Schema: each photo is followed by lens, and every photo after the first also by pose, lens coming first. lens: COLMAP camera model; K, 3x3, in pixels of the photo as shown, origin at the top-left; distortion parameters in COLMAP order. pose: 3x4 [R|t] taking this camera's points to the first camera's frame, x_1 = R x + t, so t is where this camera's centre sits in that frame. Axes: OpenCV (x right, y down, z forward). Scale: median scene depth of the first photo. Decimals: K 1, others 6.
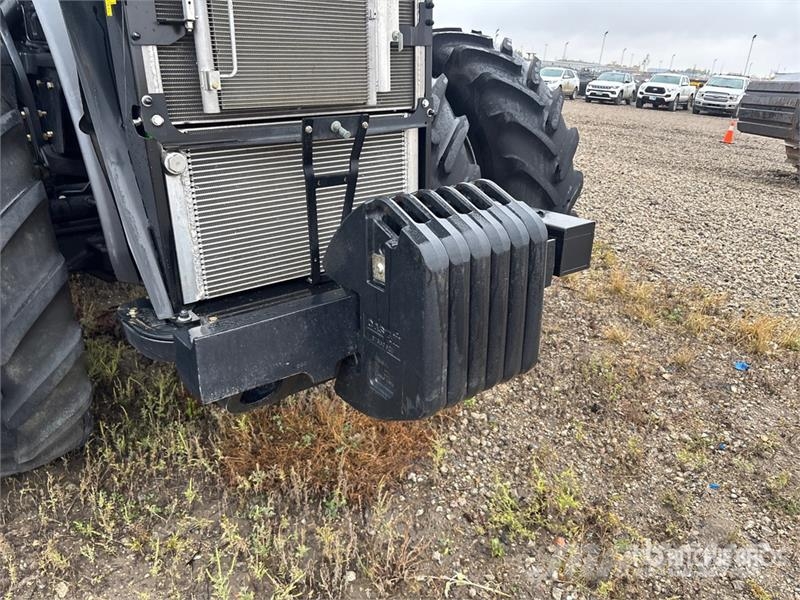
lens RADIAL K [[629.2, 0, 400.0], [0, 629.2, 300.0], [0, 0, 1]] dist [0.023637, -0.000006]
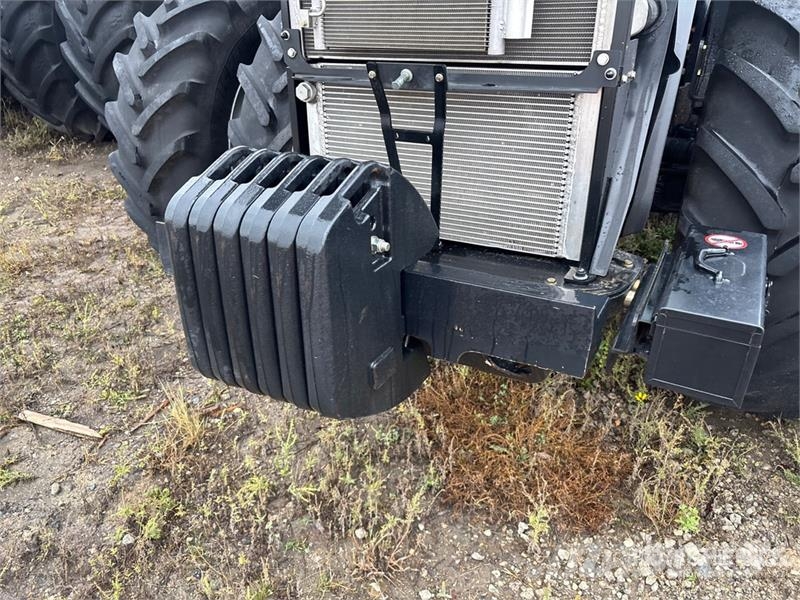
lens RADIAL K [[629.2, 0, 400.0], [0, 629.2, 300.0], [0, 0, 1]] dist [0.023637, -0.000006]
pose [[0.363001, 0.395600, -0.843641, 0.743861], [-0.318803, 0.903487, 0.286489, -0.233168], [0.875554, 0.164959, 0.454085, 0.622011]]
